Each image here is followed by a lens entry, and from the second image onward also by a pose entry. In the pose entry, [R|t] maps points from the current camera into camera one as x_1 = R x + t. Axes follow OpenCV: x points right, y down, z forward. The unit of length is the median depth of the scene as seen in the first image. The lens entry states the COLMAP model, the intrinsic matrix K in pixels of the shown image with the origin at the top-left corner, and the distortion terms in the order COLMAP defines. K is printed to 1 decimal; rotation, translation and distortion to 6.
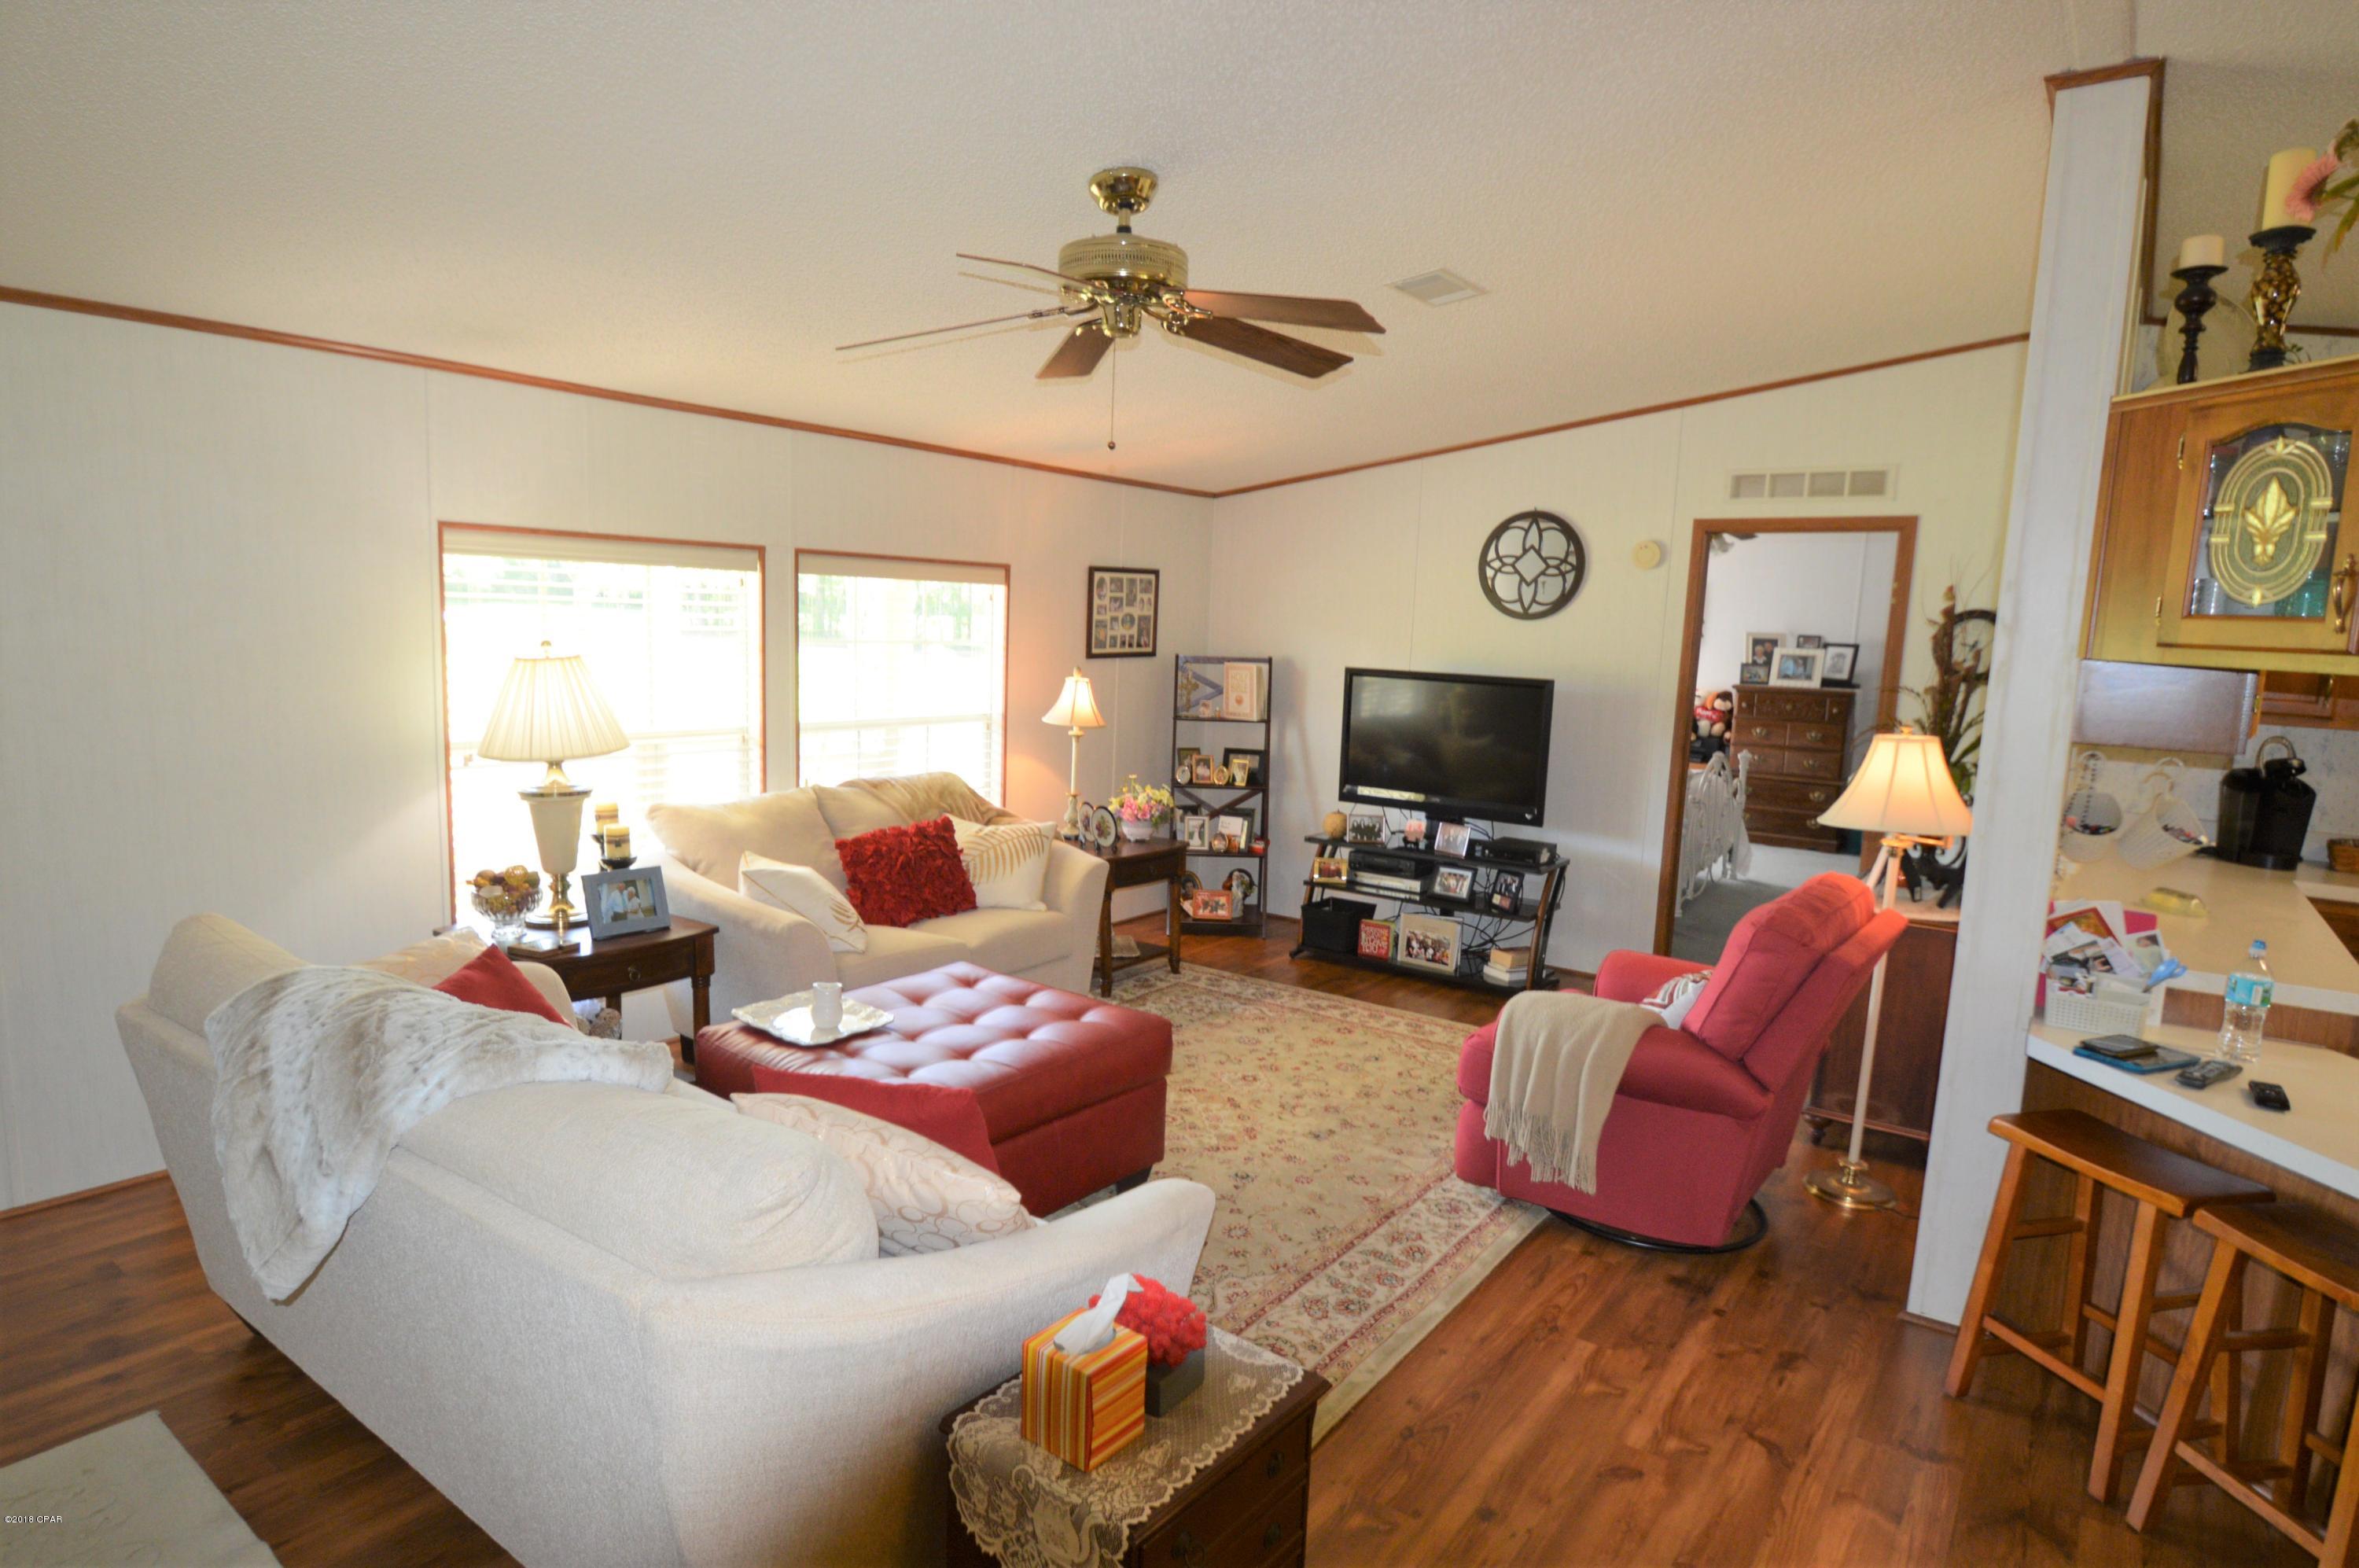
lens RADIAL K [[1270.3, 0, 1177.8], [0, 1270.3, 778.4], [0, 0, 1]] dist [0.002004, 0.000086]
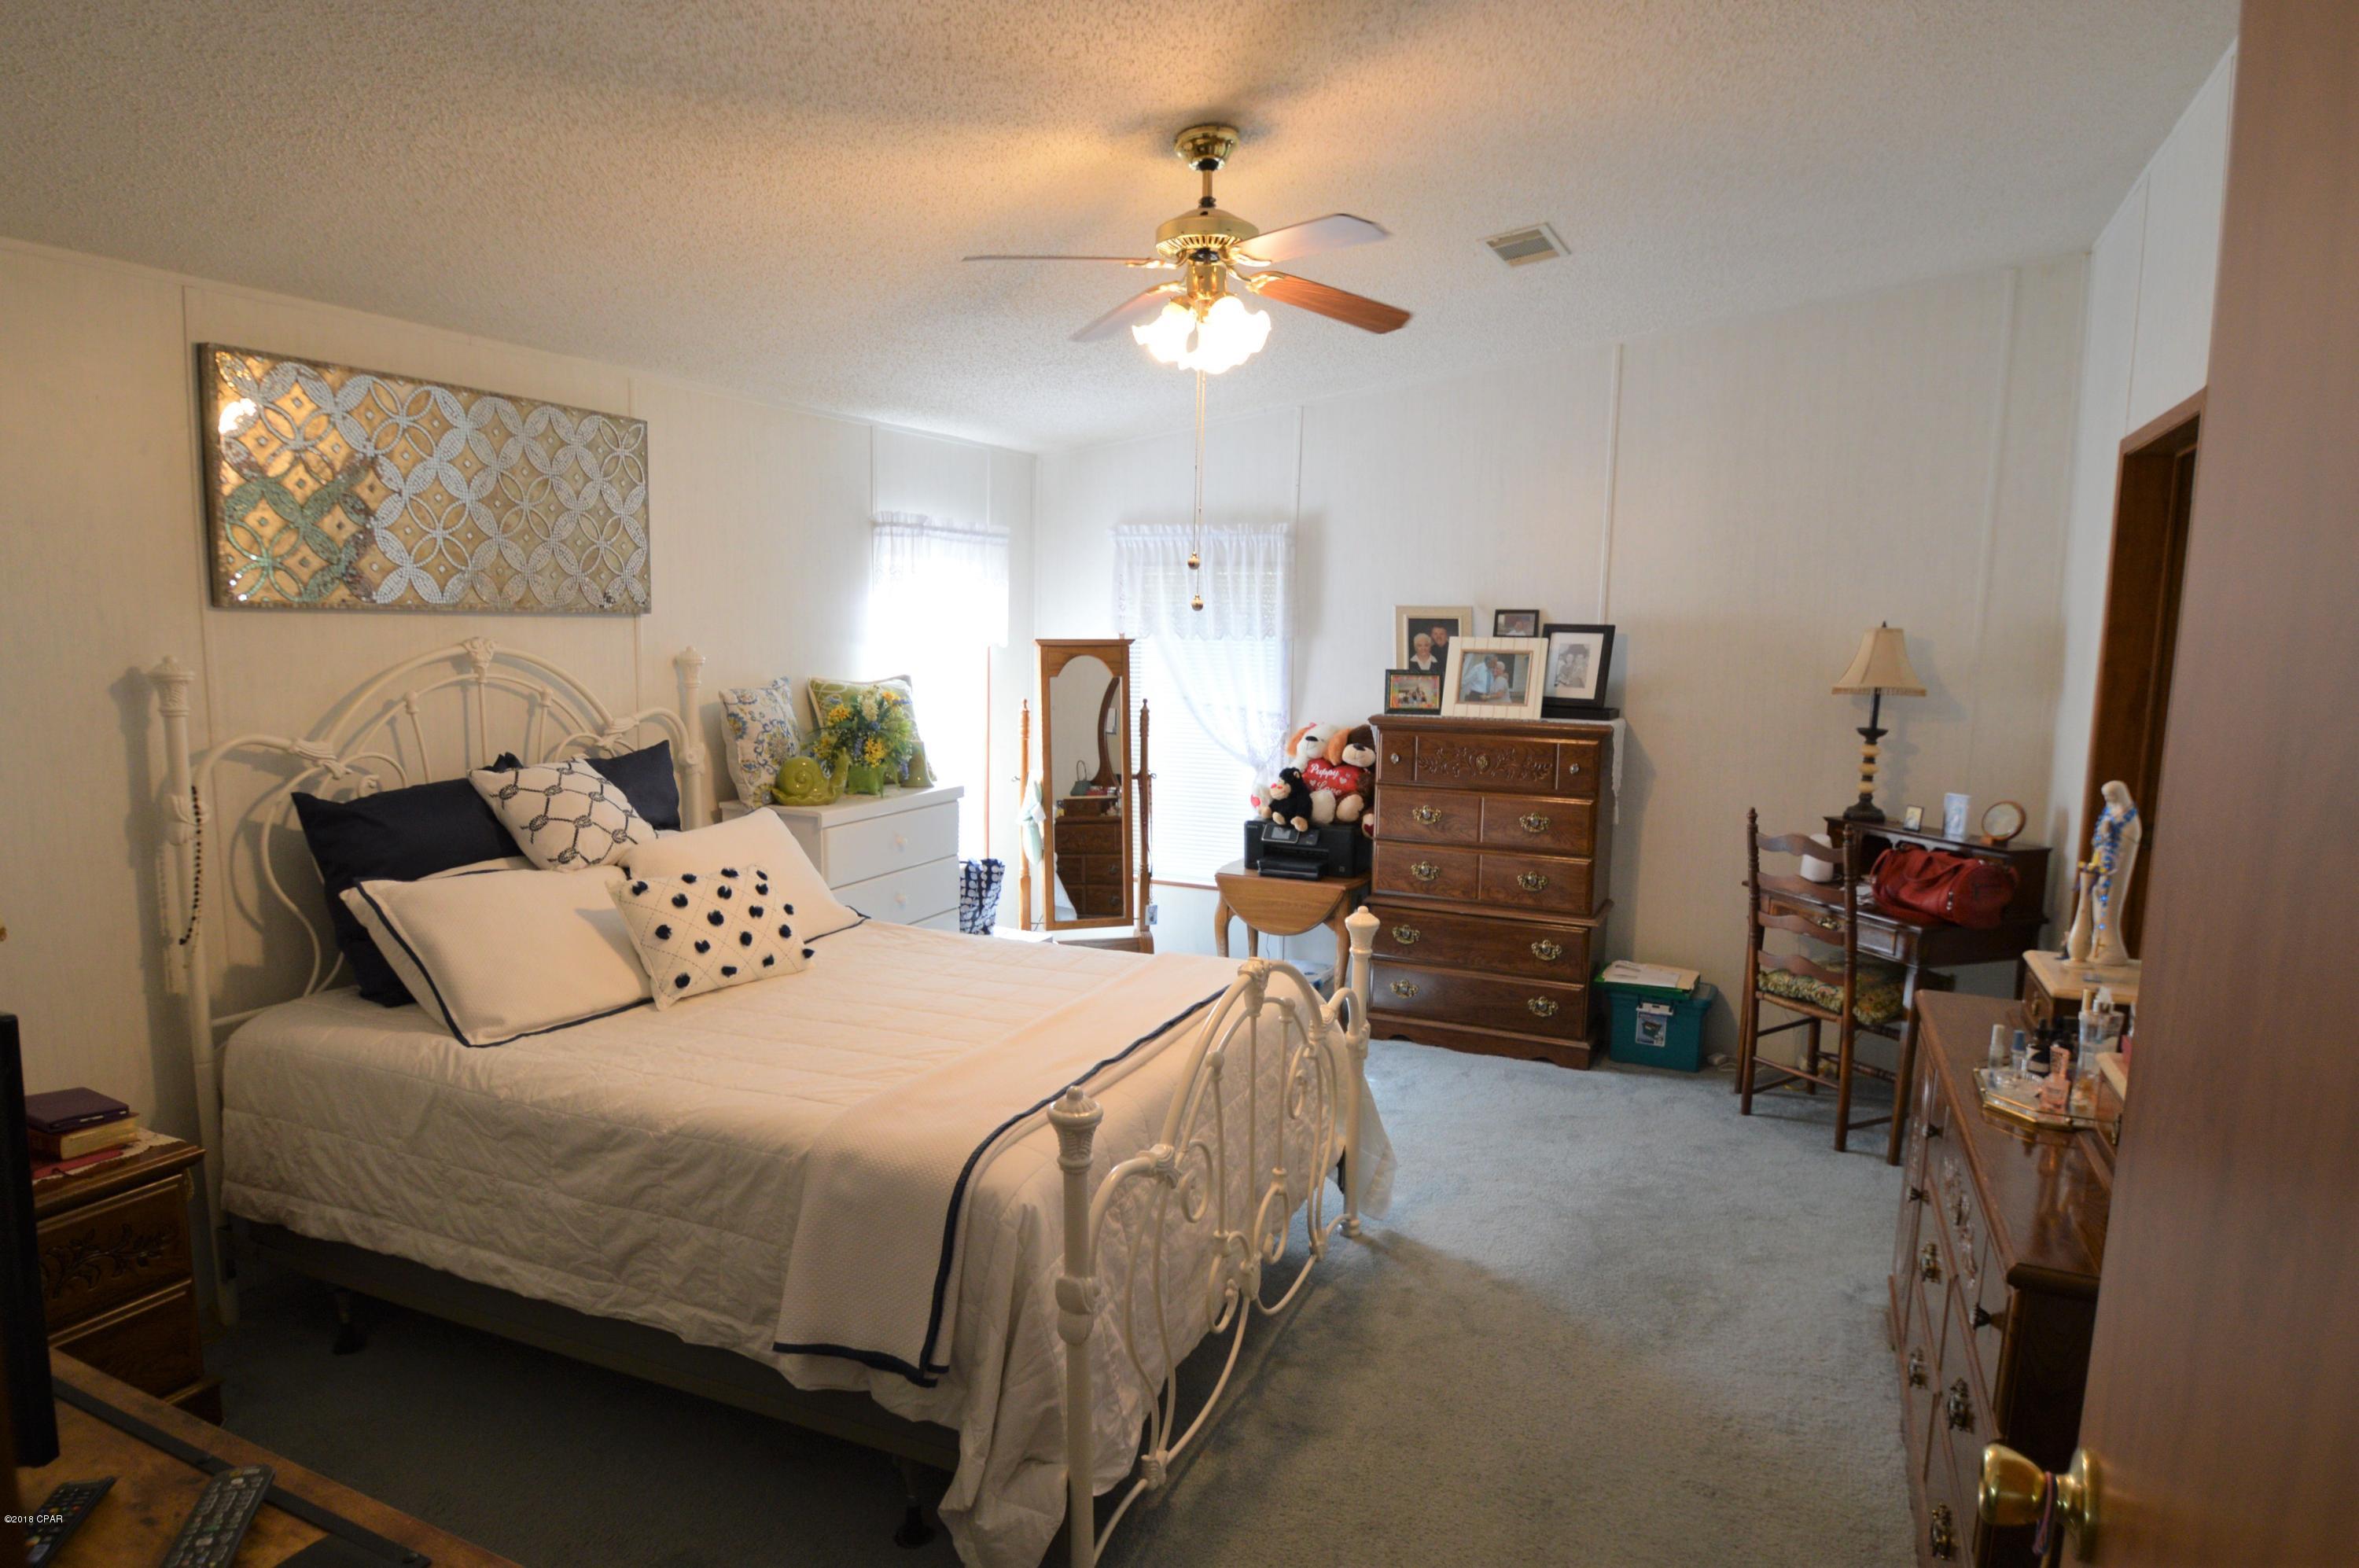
lens RADIAL K [[1321.0, 0, 1181.8], [0, 1321.0, 795.0], [0, 0, 1]] dist [-0.002585, -0.000173]
pose [[0.976785, -0.041781, 0.210106, 0.263110], [0.041755, 0.999117, 0.004563, -0.049537], [-0.210111, 0.004316, 0.977668, 0.533486]]
